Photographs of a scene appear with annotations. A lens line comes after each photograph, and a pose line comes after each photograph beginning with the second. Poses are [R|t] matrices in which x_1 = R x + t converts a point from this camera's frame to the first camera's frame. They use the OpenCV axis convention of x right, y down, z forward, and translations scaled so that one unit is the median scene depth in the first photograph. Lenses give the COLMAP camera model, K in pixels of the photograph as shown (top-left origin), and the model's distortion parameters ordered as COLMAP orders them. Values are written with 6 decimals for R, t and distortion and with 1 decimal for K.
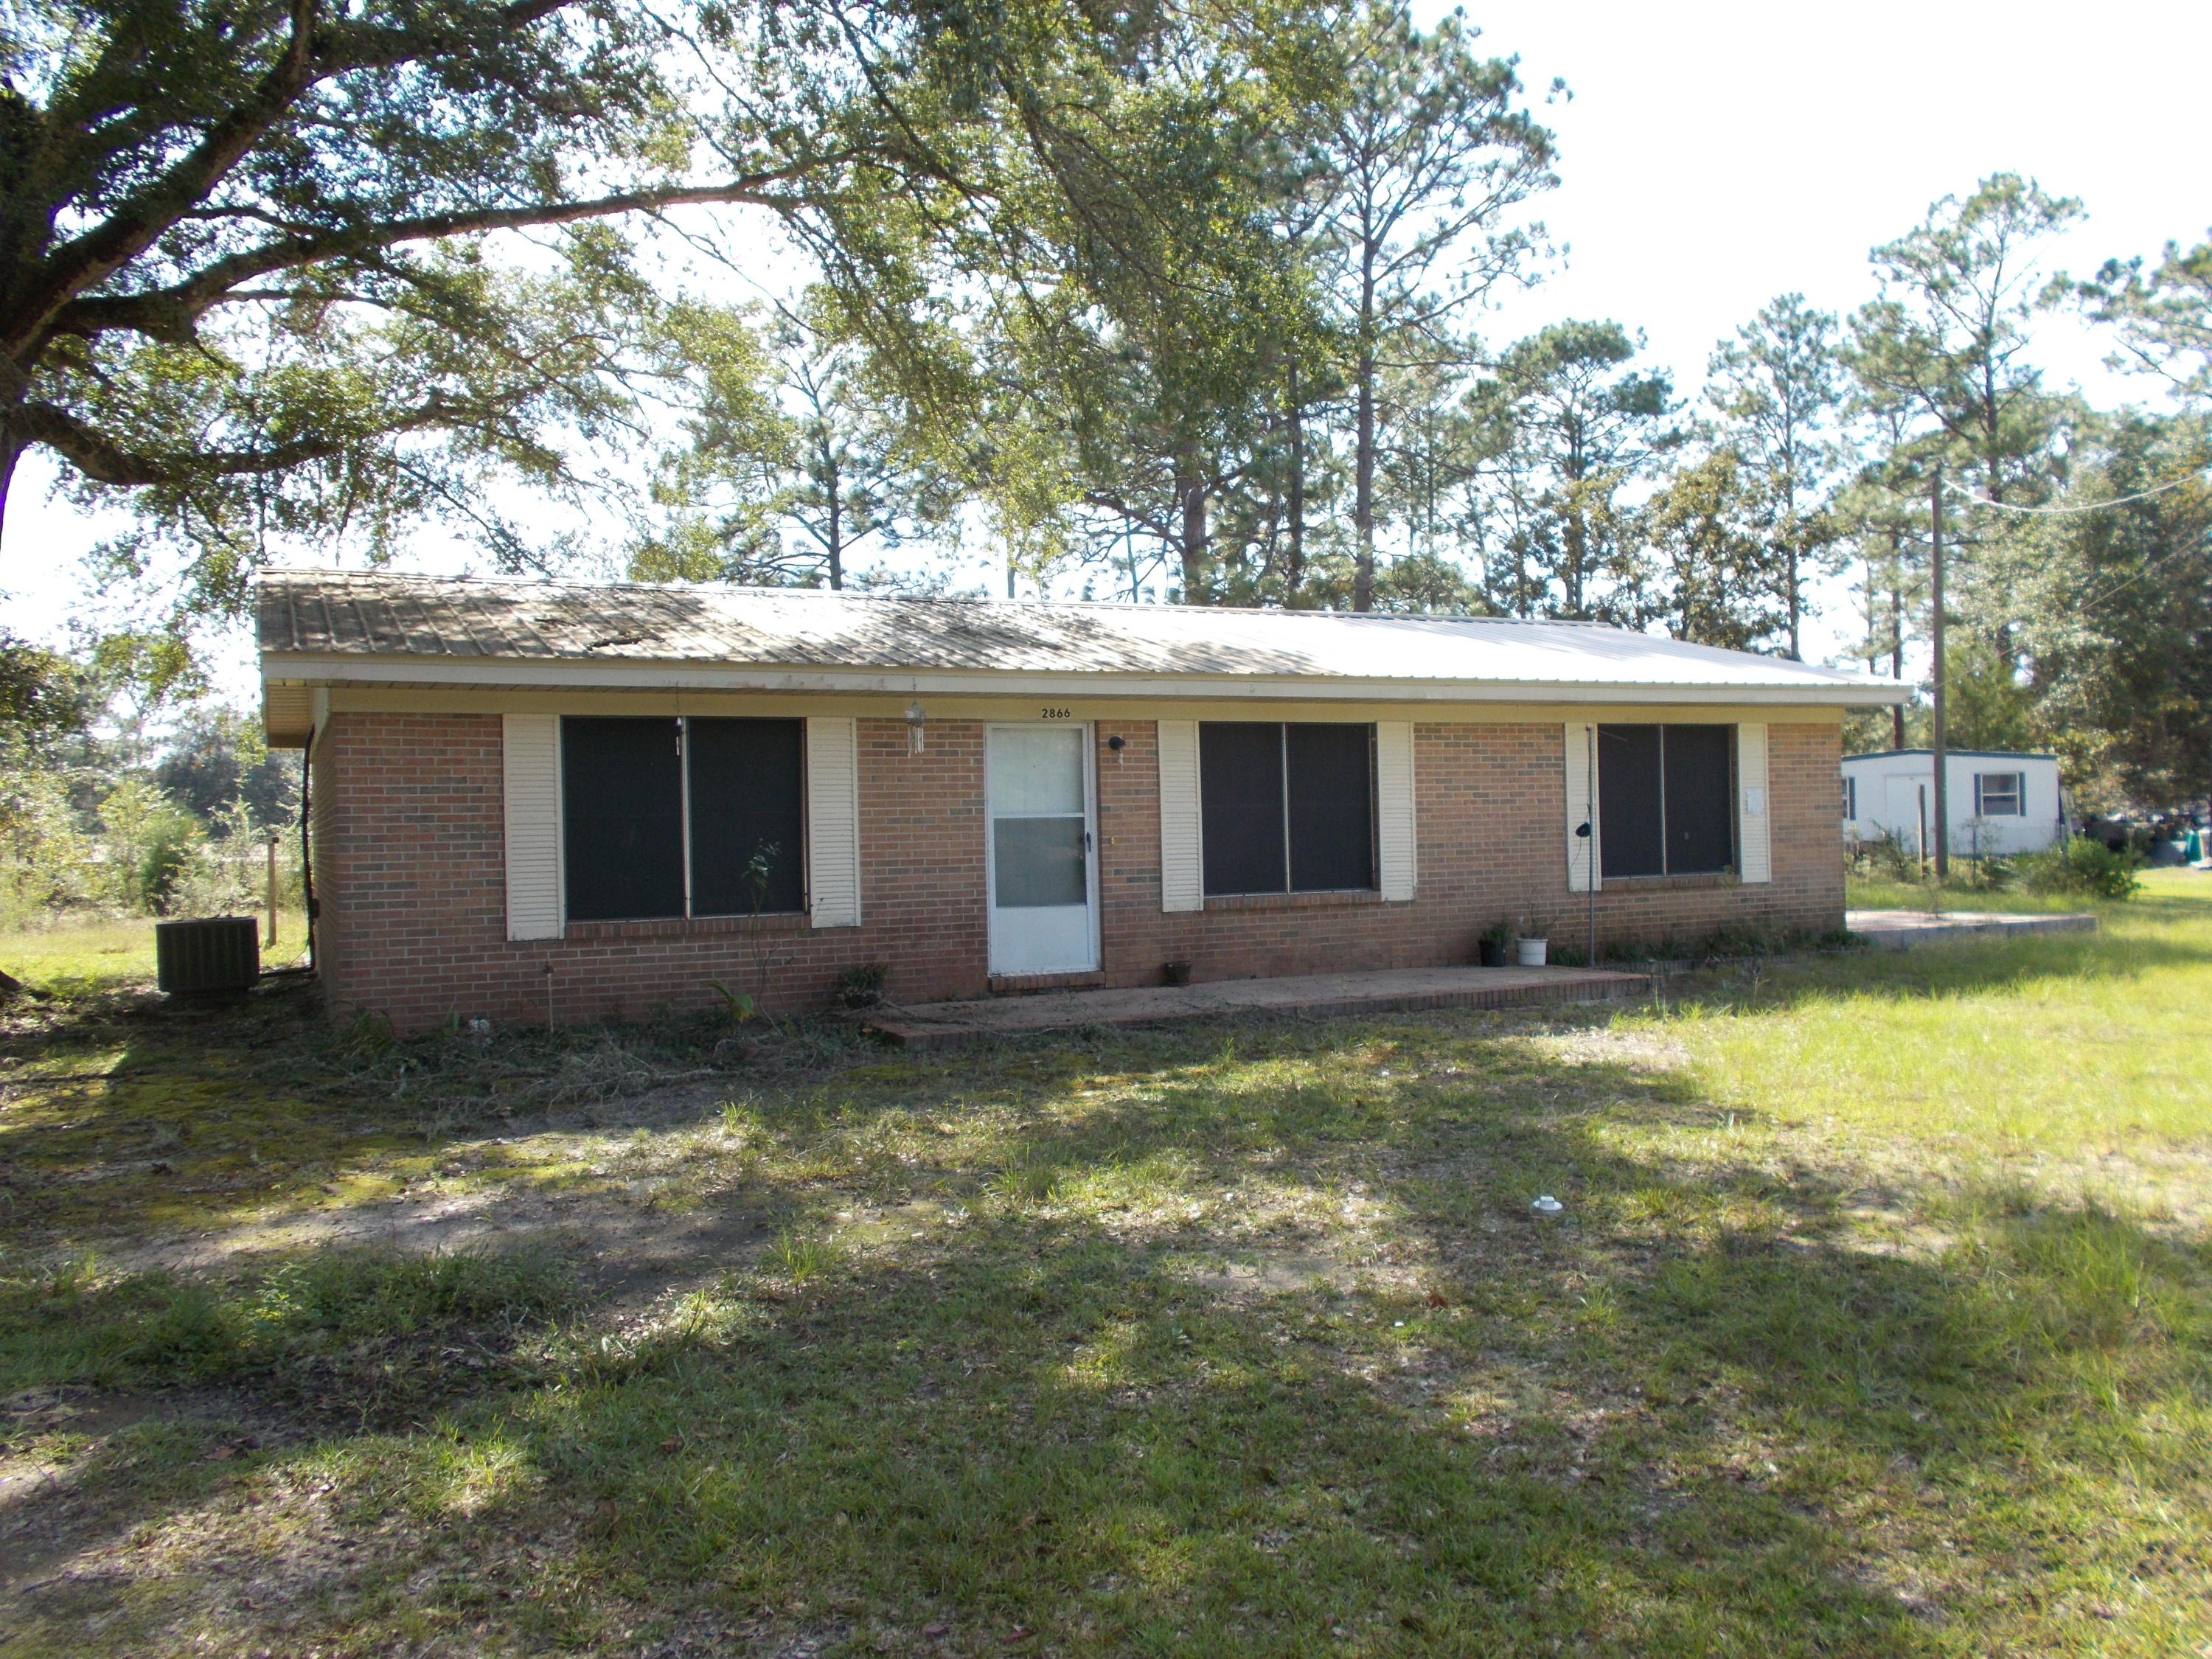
lens RADIAL K [[1753.9, 0, 1105.5], [0, 1753.9, 827.2], [0, 0, 1]] dist [0.010027, -0.007338]
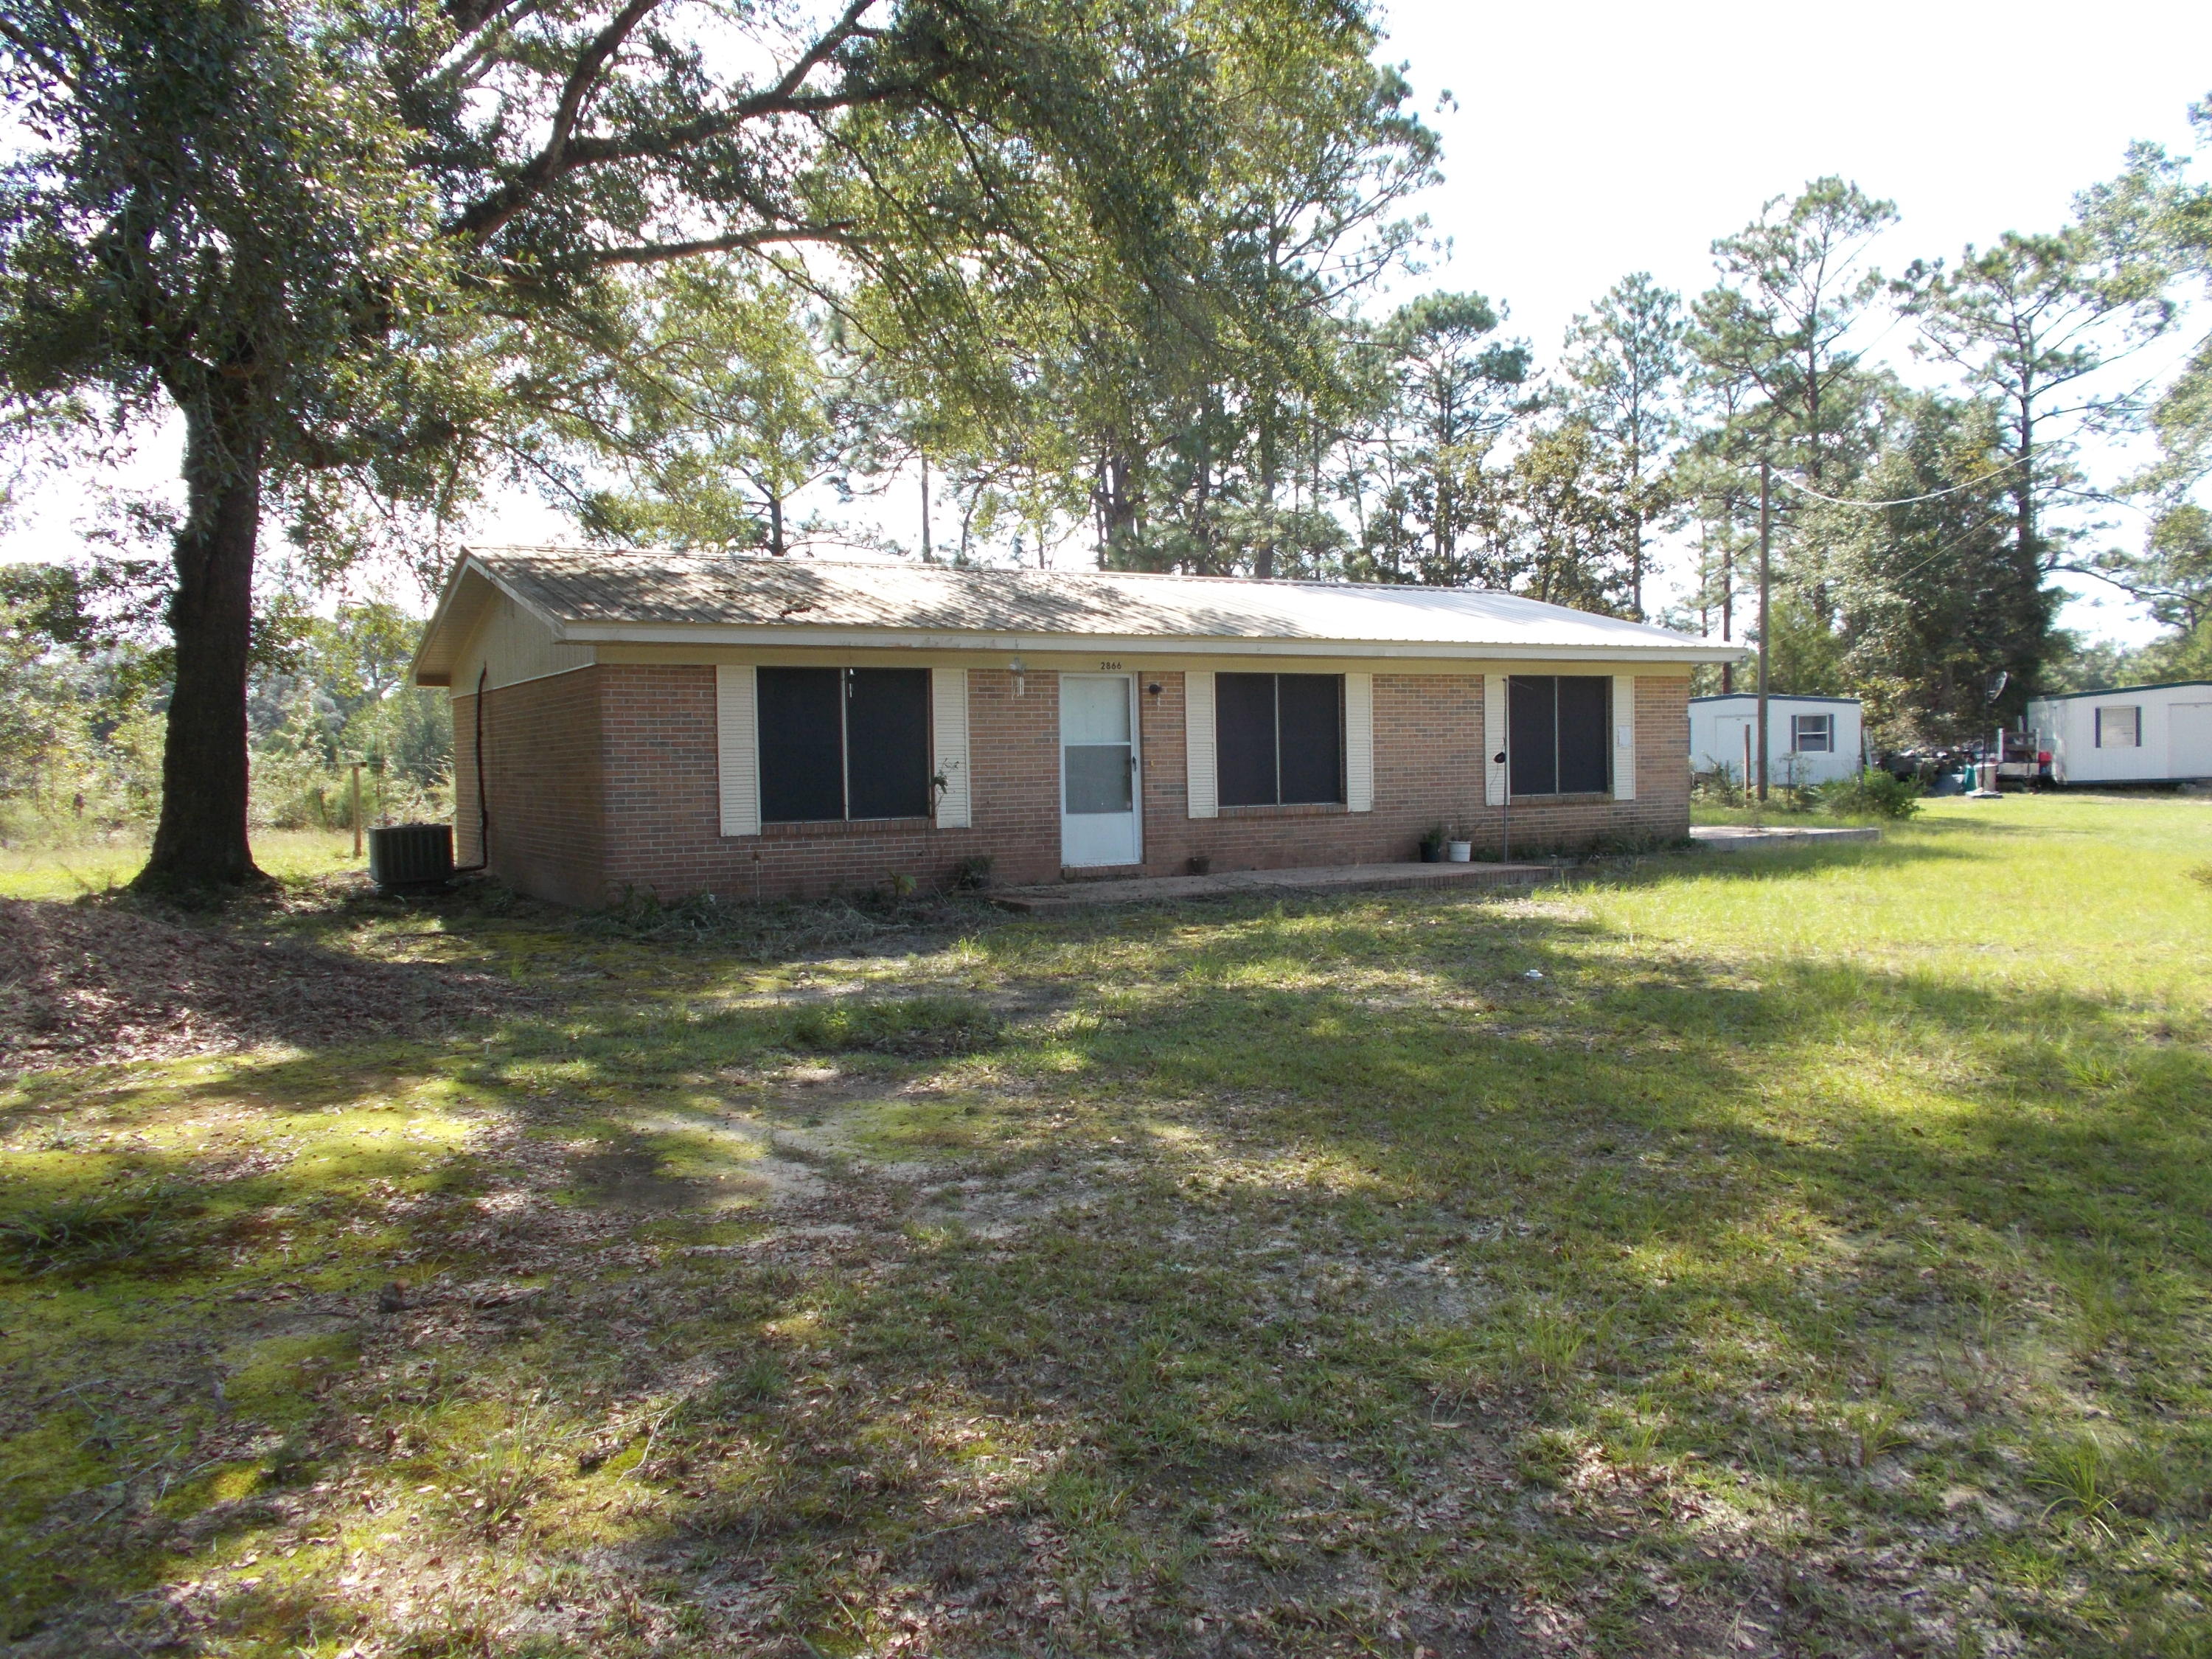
lens RADIAL K [[1753.9, 0, 1105.2], [0, 1753.9, 832.0], [0, 0, 1]] dist [0.010027, -0.007338]
pose [[0.996328, 0.000555, 0.085620, -0.099694], [-0.003930, 0.999221, 0.039262, 0.005053], [-0.085532, -0.039454, 0.995554, -0.209586]]
